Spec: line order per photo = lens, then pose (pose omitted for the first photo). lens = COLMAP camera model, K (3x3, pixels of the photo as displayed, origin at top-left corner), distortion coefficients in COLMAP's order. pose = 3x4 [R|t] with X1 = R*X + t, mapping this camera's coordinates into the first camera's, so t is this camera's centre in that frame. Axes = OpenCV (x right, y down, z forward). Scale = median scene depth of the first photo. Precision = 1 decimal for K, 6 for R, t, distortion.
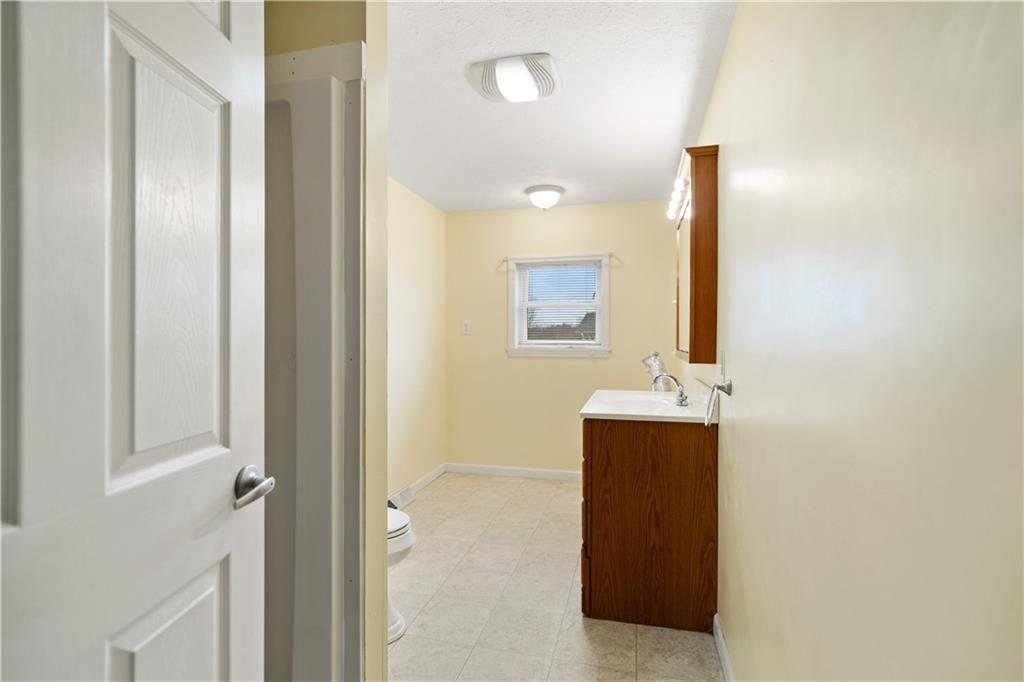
lens RADIAL K [[490.1, 0, 512.0], [0, 490.1, 341.0], [0, 0, 1]] dist [0.001577, 0.000408]
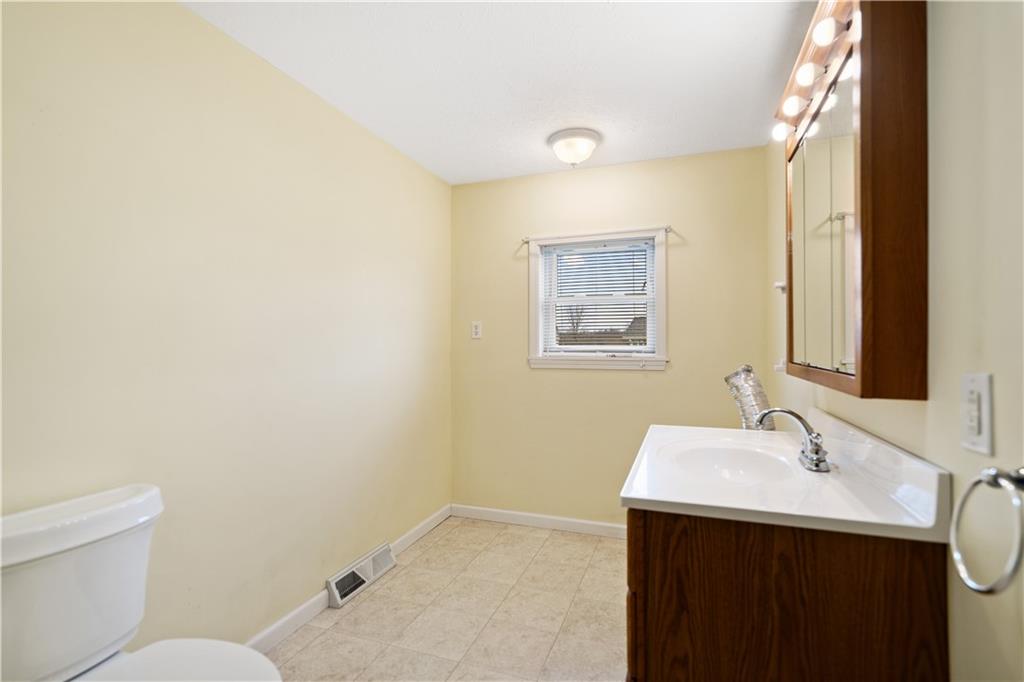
lens RADIAL K [[490.1, 0, 512.0], [0, 490.1, 341.0], [0, 0, 1]] dist [0.001577, 0.000408]
pose [[0.995505, -0.002885, -0.094664, 0.040812], [0.001841, 0.999937, -0.011111, -0.001820], [0.094690, 0.010887, 0.995447, 0.265180]]
